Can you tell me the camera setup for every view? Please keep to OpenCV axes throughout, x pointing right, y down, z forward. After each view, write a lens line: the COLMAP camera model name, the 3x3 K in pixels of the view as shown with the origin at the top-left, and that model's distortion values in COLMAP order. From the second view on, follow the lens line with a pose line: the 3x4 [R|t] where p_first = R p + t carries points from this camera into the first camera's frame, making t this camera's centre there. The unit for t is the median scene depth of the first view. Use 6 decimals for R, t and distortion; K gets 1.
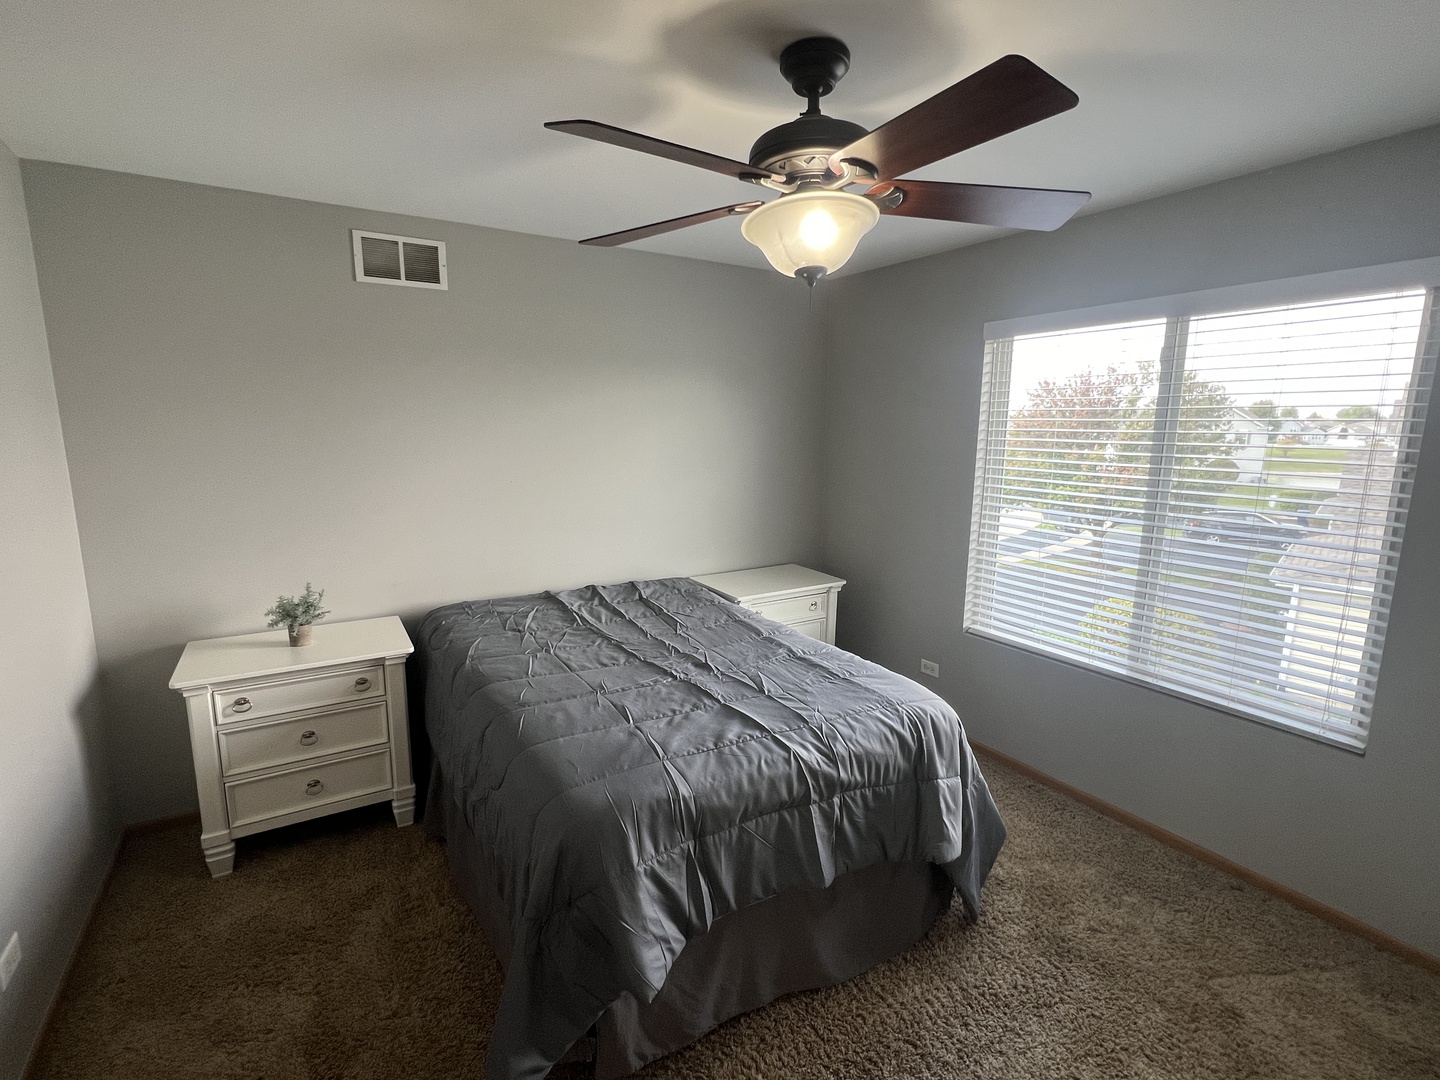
lens RADIAL K [[687.7, 0, 720.0], [0, 687.7, 540.0], [0, 0, 1]] dist [0.001306, 0.000126]
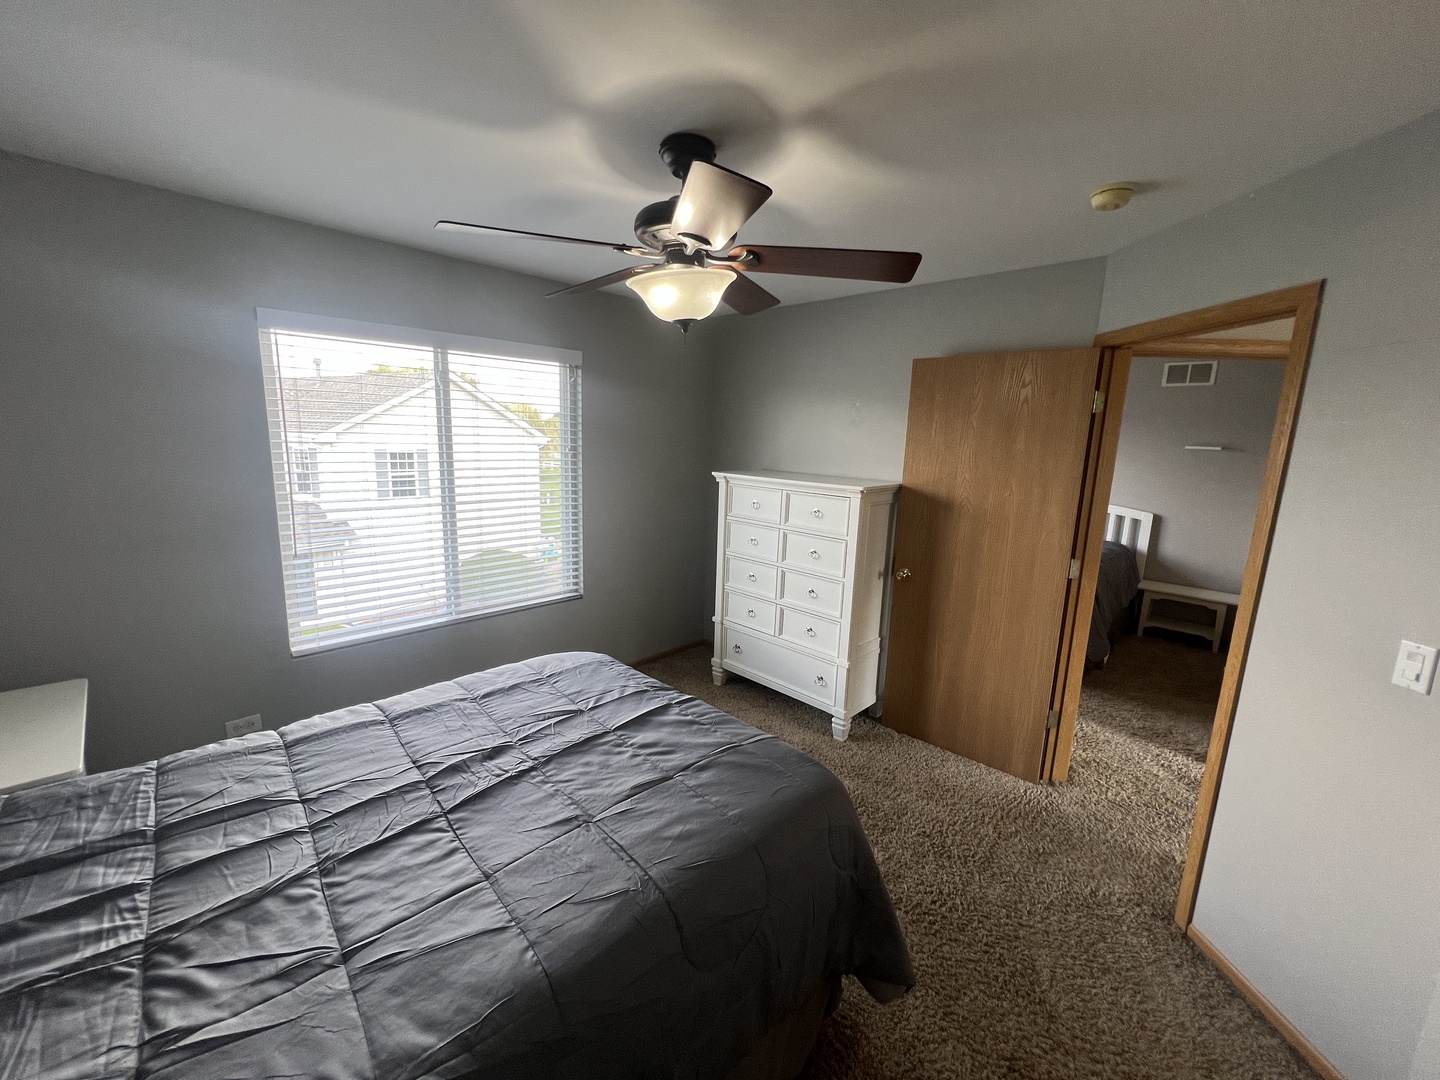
lens RADIAL K [[578.3, 0, 716.2], [0, 578.3, 537.7], [0, 0, 1]] dist [-0.001296, -0.000050]
pose [[-0.251609, -0.186880, 0.949615, -0.665719], [0.126355, 0.966440, 0.223670, -0.165931], [-0.959545, 0.176266, -0.219552, 0.869371]]
